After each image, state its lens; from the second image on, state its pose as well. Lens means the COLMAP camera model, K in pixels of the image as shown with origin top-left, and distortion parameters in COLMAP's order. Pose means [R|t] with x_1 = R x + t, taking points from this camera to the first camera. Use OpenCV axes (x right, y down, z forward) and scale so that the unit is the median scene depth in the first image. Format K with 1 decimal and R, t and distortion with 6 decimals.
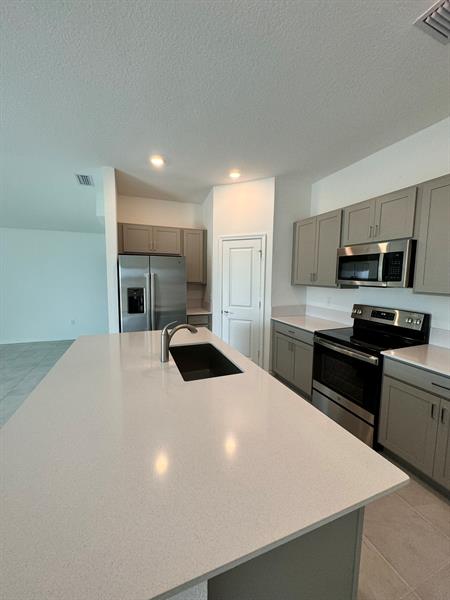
lens RADIAL K [[240.0, 0, 224.8], [0, 240.0, 298.9], [0, 0, 1]] dist [0.004133, 0.000600]
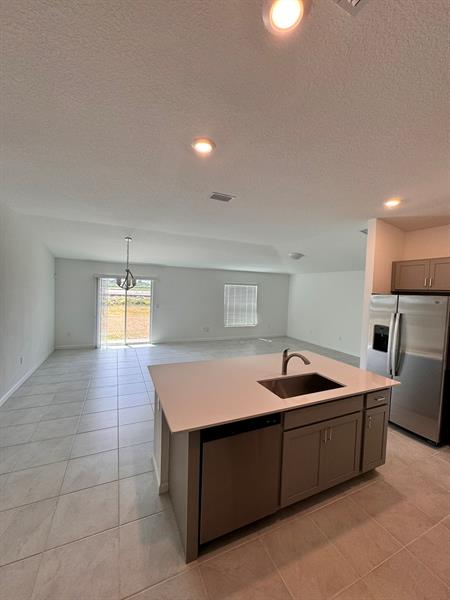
lens RADIAL K [[240.0, 0, 225.3], [0, 240.0, 299.4], [0, 0, 1]] dist [0.004133, 0.000600]
pose [[0.053838, 0.032962, -0.998005, 0.594560], [-0.134067, 0.990644, 0.025487, -0.091227], [0.989509, 0.132428, 0.057754, 0.263121]]
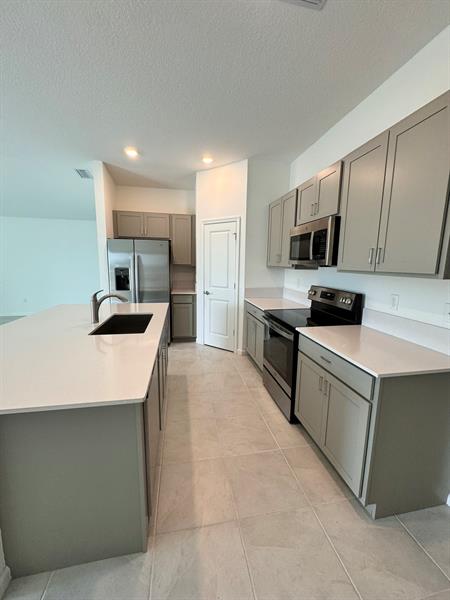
lens RADIAL K [[240.0, 0, 226.5], [0, 240.0, 298.0], [0, 0, 1]] dist [0.004133, 0.000600]
pose [[0.982758, 0.032226, -0.182065, 0.320286], [-0.024013, 0.998600, 0.047137, 0.030308], [0.183329, -0.041953, 0.982156, -0.032150]]
